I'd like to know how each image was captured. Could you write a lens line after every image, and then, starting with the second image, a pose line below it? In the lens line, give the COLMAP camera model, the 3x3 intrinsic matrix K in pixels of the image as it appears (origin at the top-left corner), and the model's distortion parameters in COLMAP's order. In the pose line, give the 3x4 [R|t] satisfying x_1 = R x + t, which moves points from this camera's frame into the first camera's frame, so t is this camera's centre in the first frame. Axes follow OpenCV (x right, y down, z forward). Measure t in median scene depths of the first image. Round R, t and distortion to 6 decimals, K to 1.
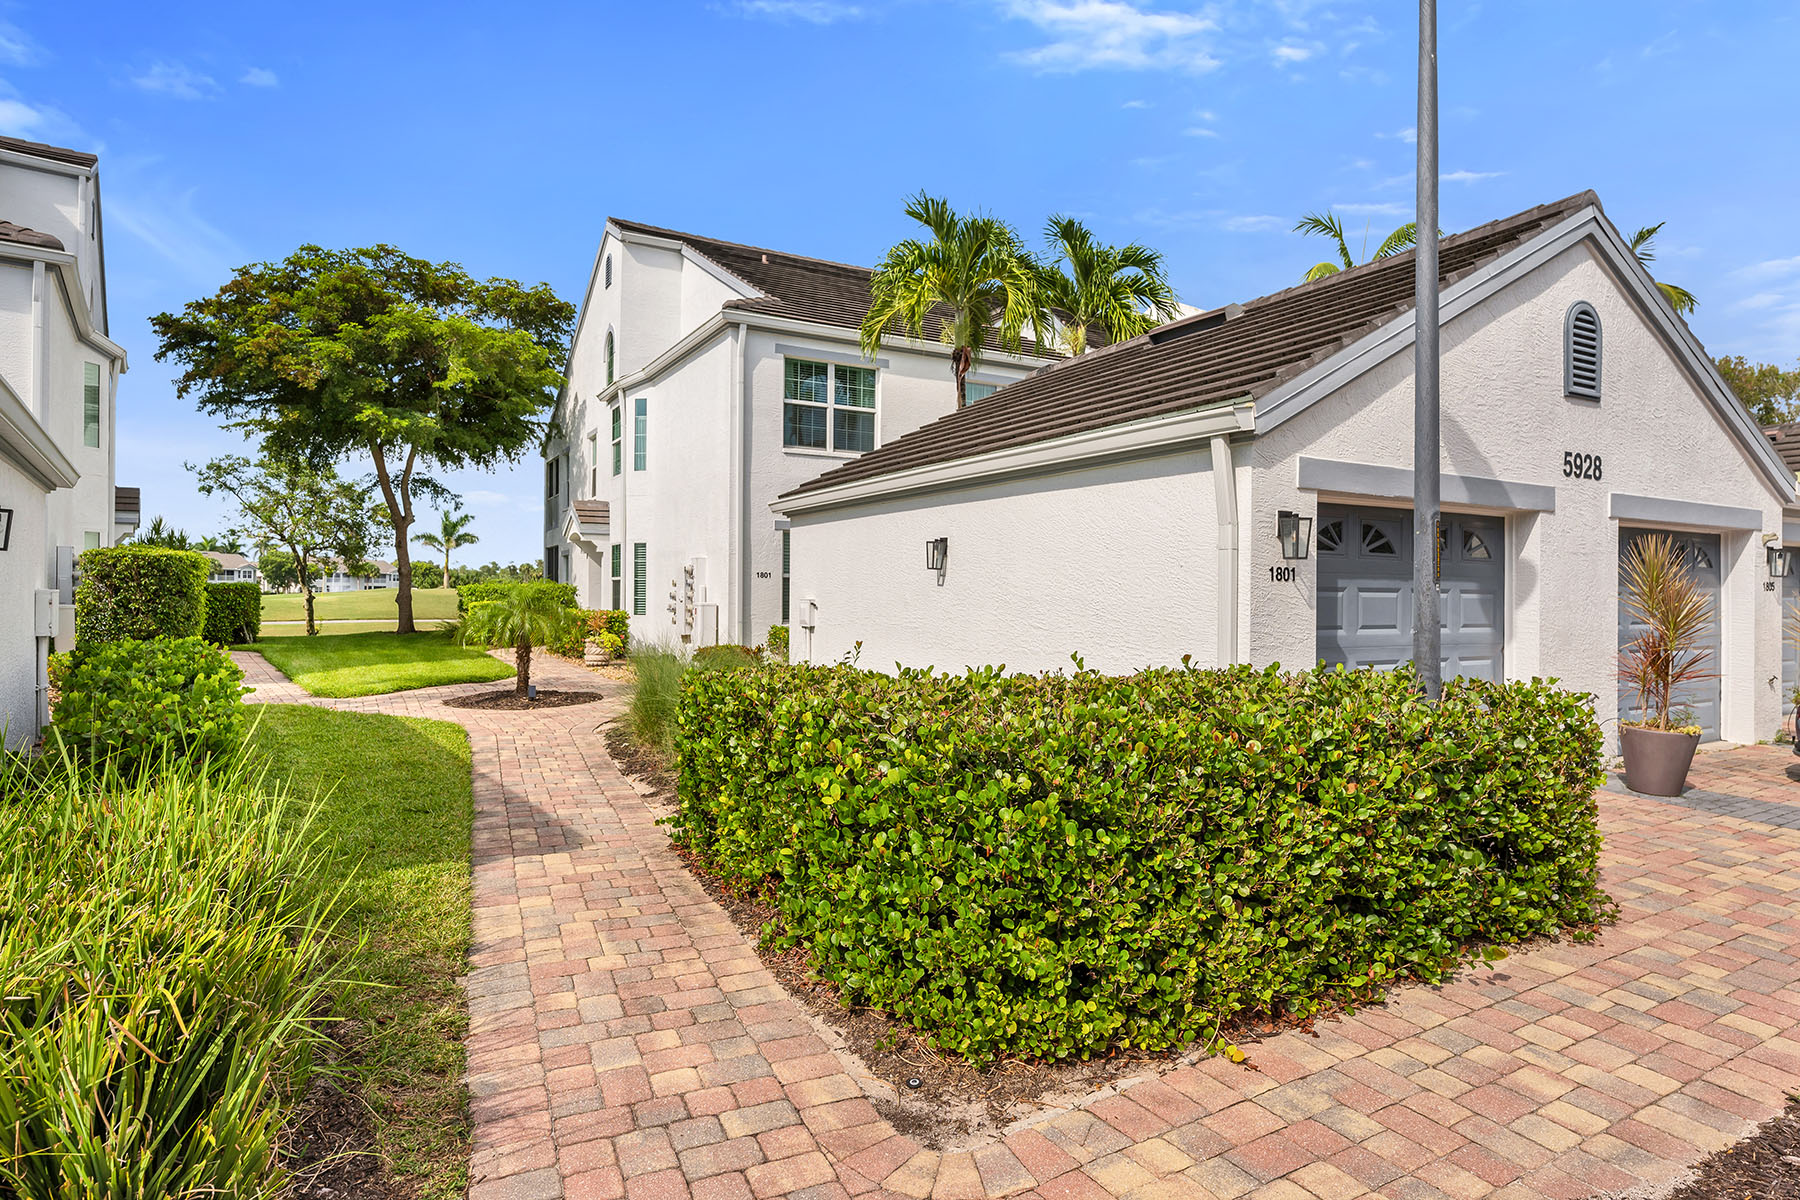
lens RADIAL K [[956.9, 0, 894.4], [0, 956.9, 605.4], [0, 0, 1]] dist [0.008066, 0.000442]
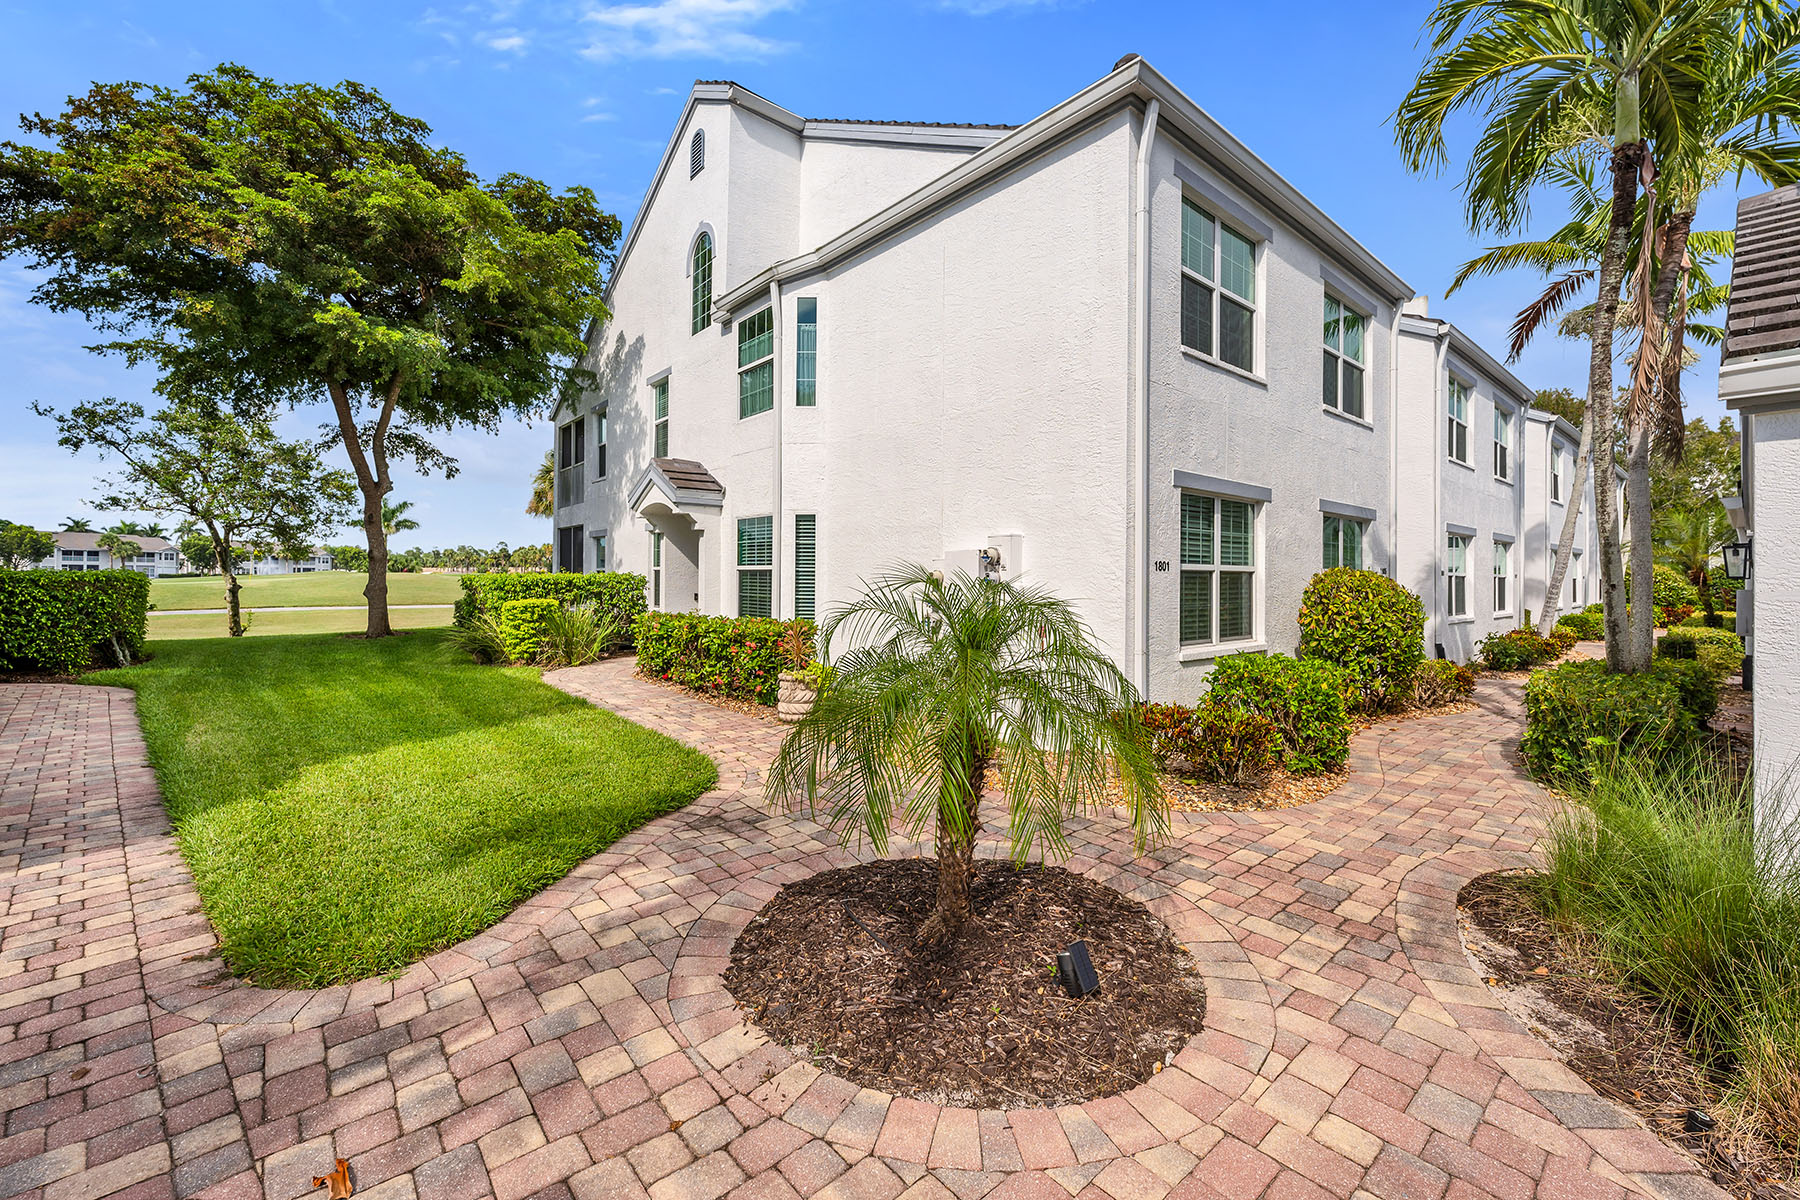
lens RADIAL K [[724.8, 0, 904.9], [0, 724.8, 582.1], [0, 0, 1]] dist [0.000643, -0.000213]
pose [[0.980474, -0.000701, 0.196650, -0.205026], [0.001070, 0.999998, -0.001771, -0.012012], [-0.196648, 0.001947, 0.980472, 0.339446]]
